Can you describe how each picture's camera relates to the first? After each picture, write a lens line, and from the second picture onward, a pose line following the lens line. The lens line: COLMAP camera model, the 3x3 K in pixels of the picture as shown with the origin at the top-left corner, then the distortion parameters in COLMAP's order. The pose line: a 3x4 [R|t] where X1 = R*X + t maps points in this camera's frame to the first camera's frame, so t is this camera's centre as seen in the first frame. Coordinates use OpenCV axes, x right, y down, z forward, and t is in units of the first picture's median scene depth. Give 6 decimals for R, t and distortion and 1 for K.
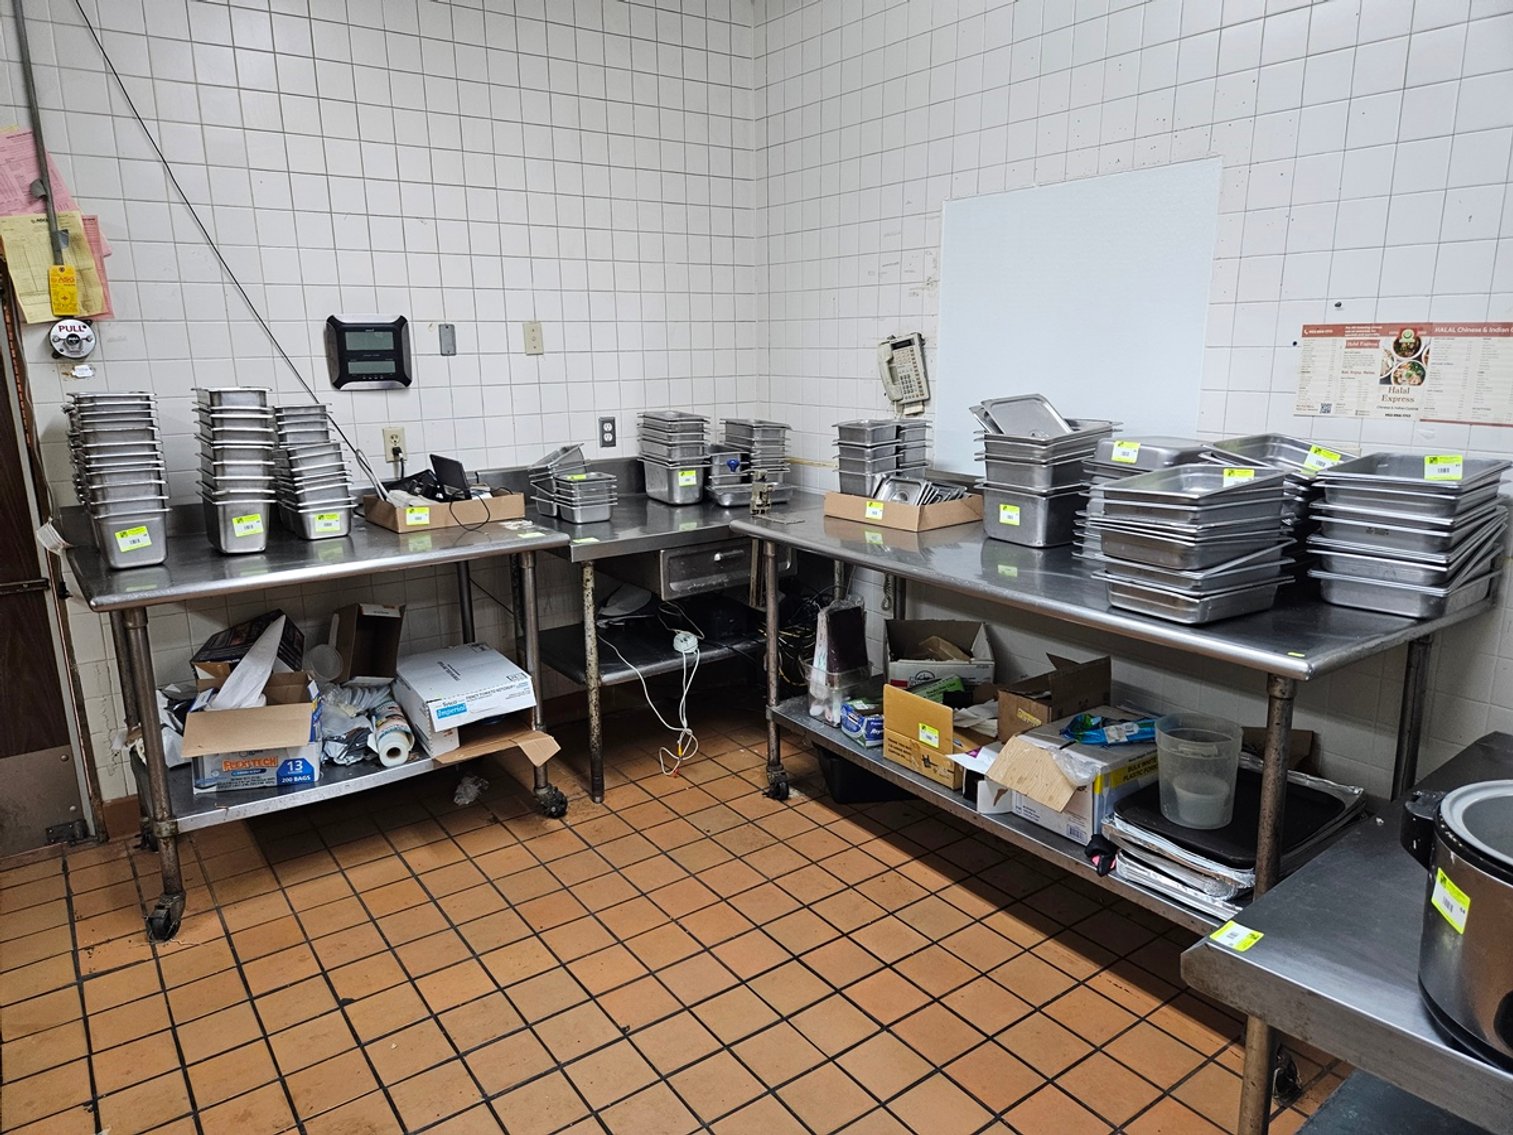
lens RADIAL K [[1013.6, 0, 761.2], [0, 1013.6, 565.9], [0, 0, 1]] dist [0.068658, -0.040484]
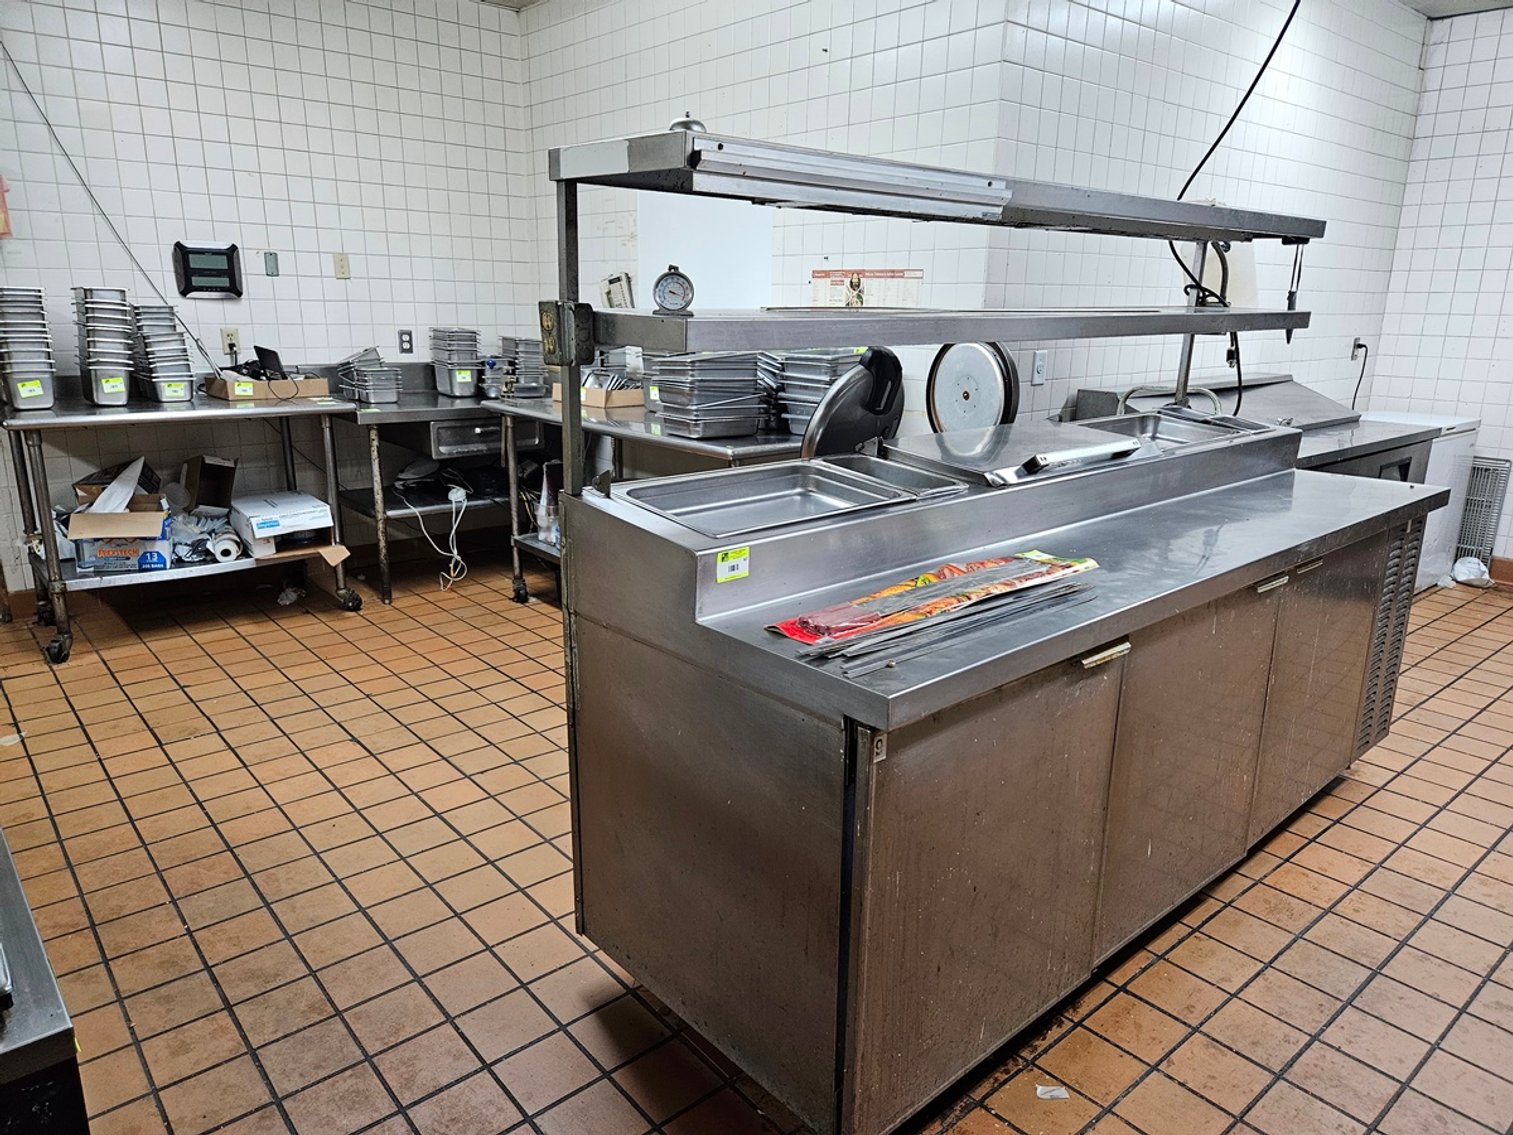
lens RADIAL K [[1013.6, 0, 765.8], [0, 1013.6, 565.1], [0, 0, 1]] dist [0.068658, -0.040484]
pose [[0.996105, 0.007353, 0.087870, 0.243141], [-0.010143, 0.999457, 0.031349, 0.136056], [-0.087592, -0.032118, 0.995639, -0.453811]]
